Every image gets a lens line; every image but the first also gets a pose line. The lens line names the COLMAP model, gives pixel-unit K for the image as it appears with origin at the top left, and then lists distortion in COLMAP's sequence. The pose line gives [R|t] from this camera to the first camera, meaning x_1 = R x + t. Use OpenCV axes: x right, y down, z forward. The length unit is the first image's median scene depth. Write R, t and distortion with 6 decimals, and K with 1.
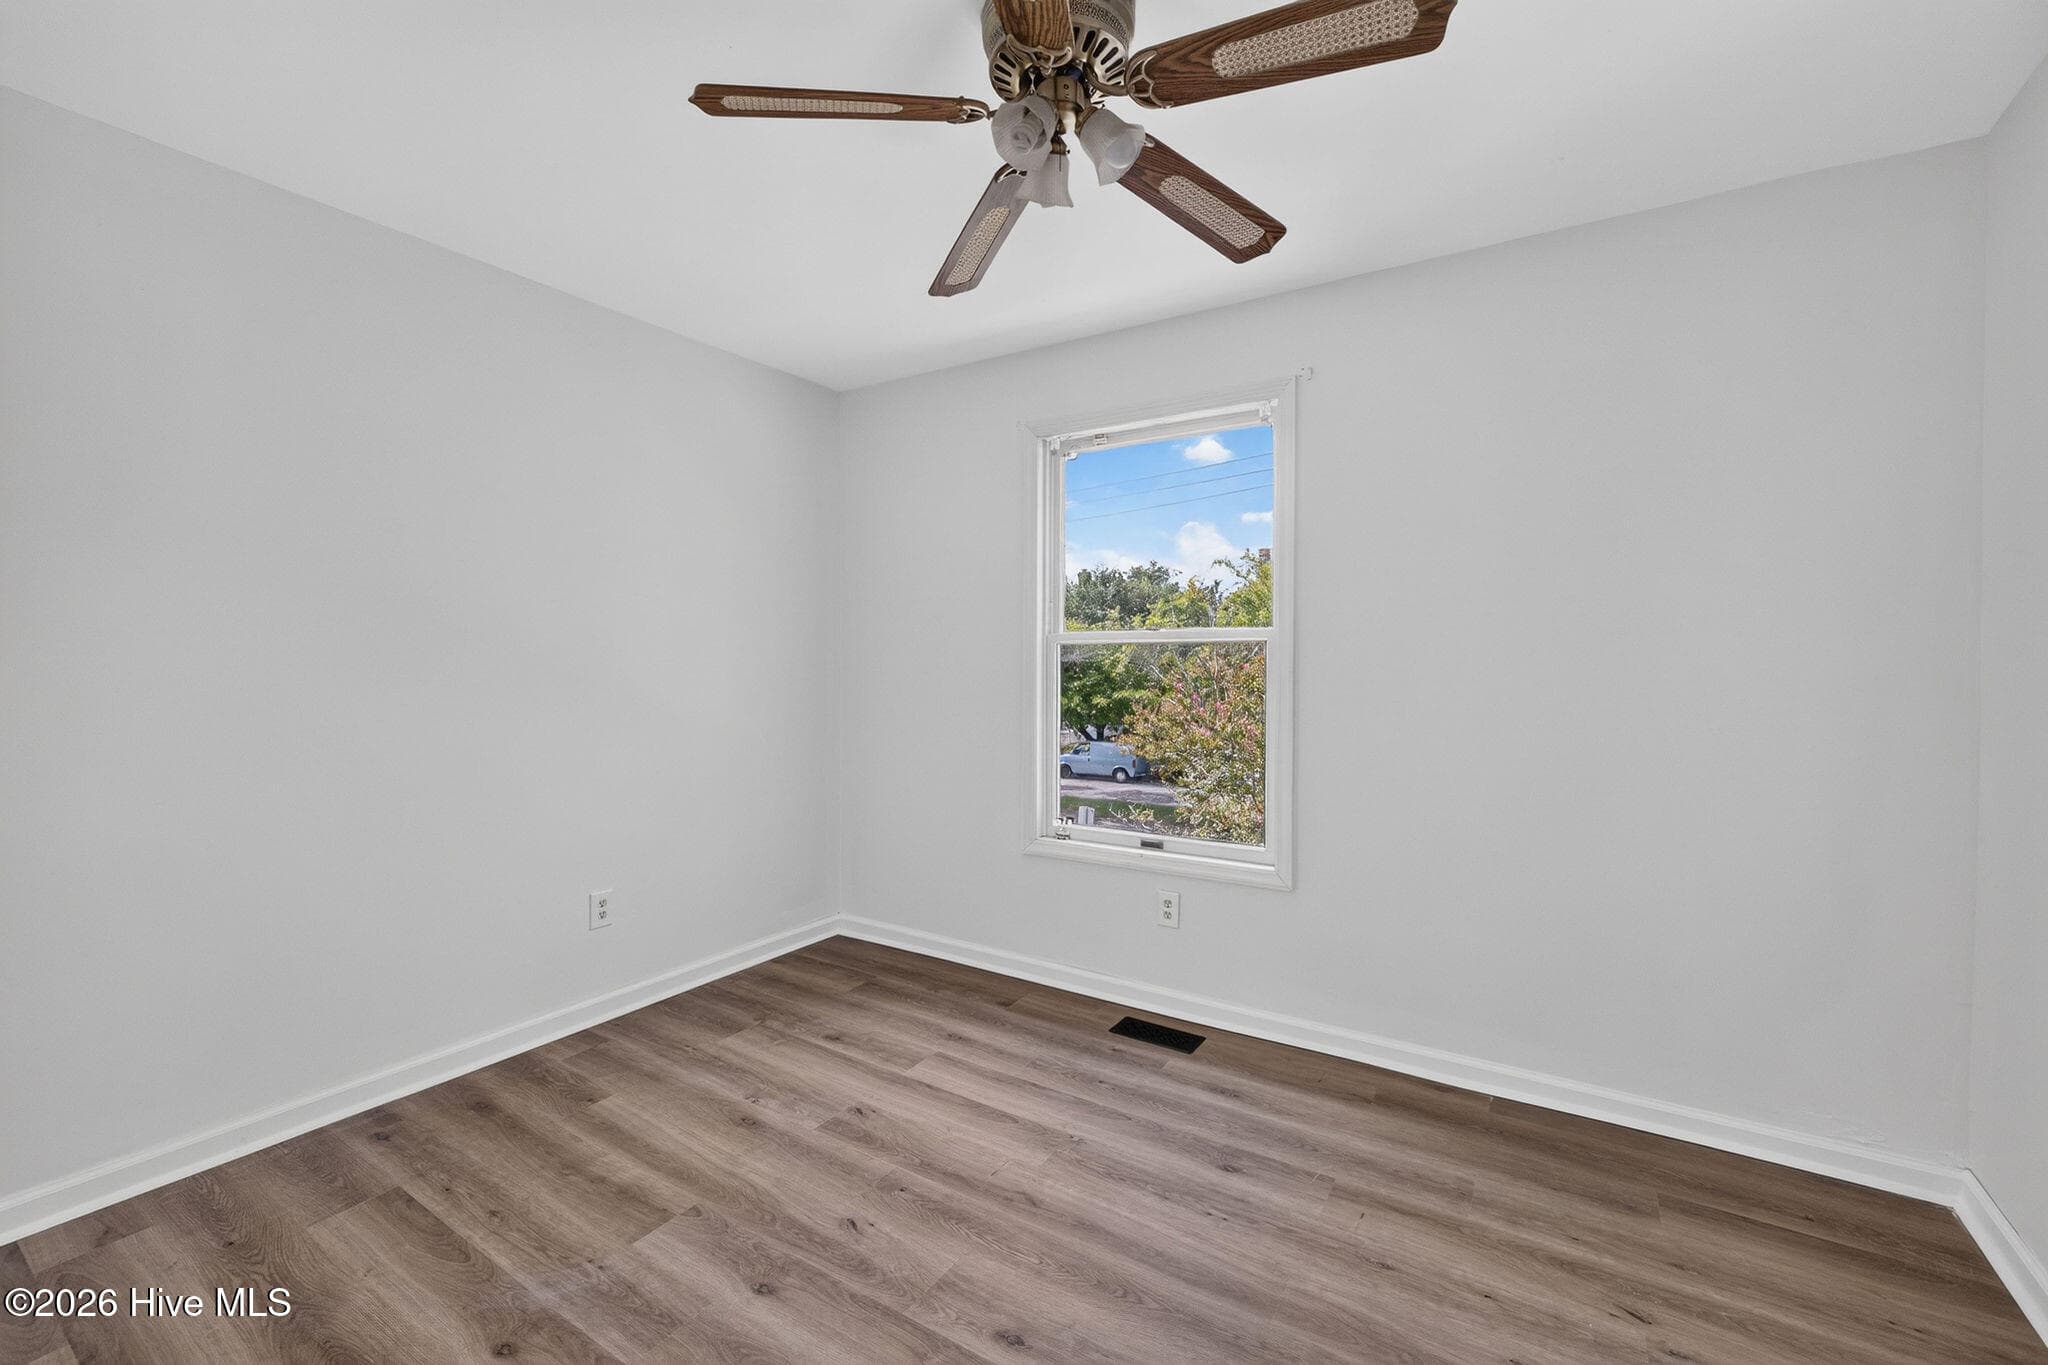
lens RADIAL K [[845.4, 0, 1040.7], [0, 845.4, 681.6], [0, 0, 1]] dist [0.003140, 0.000014]
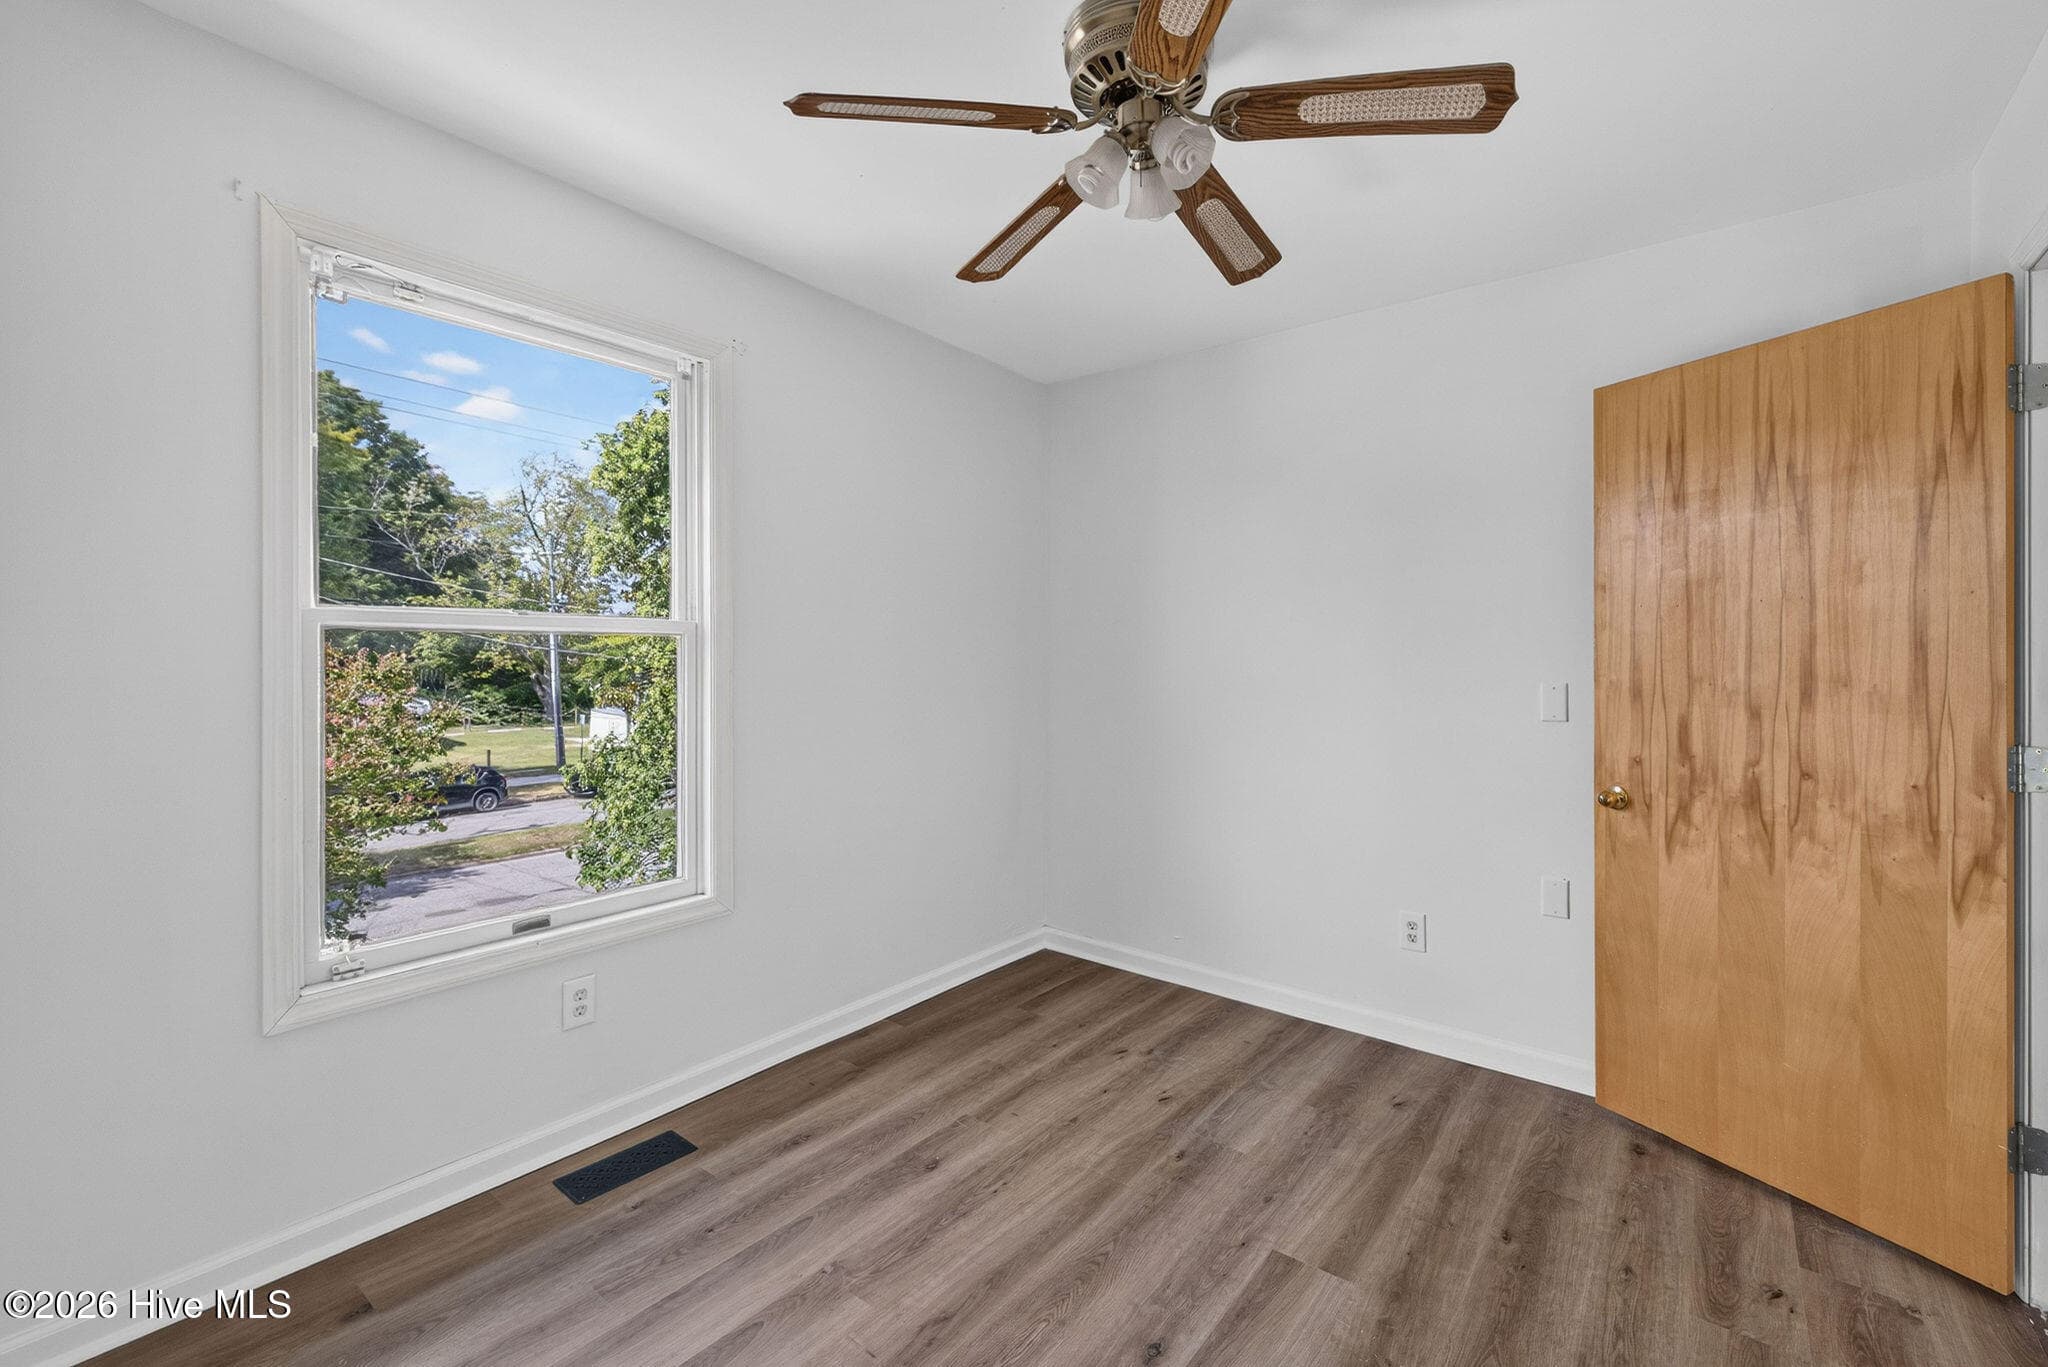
lens RADIAL K [[845.4, 0, 1040.9], [0, 845.4, 664.7], [0, 0, 1]] dist [0.003140, 0.000014]
pose [[0.115511, -0.008787, 0.993267, -0.732170], [0.025307, 0.999662, 0.005900, -0.022513], [-0.992984, 0.024455, 0.115694, 0.716052]]
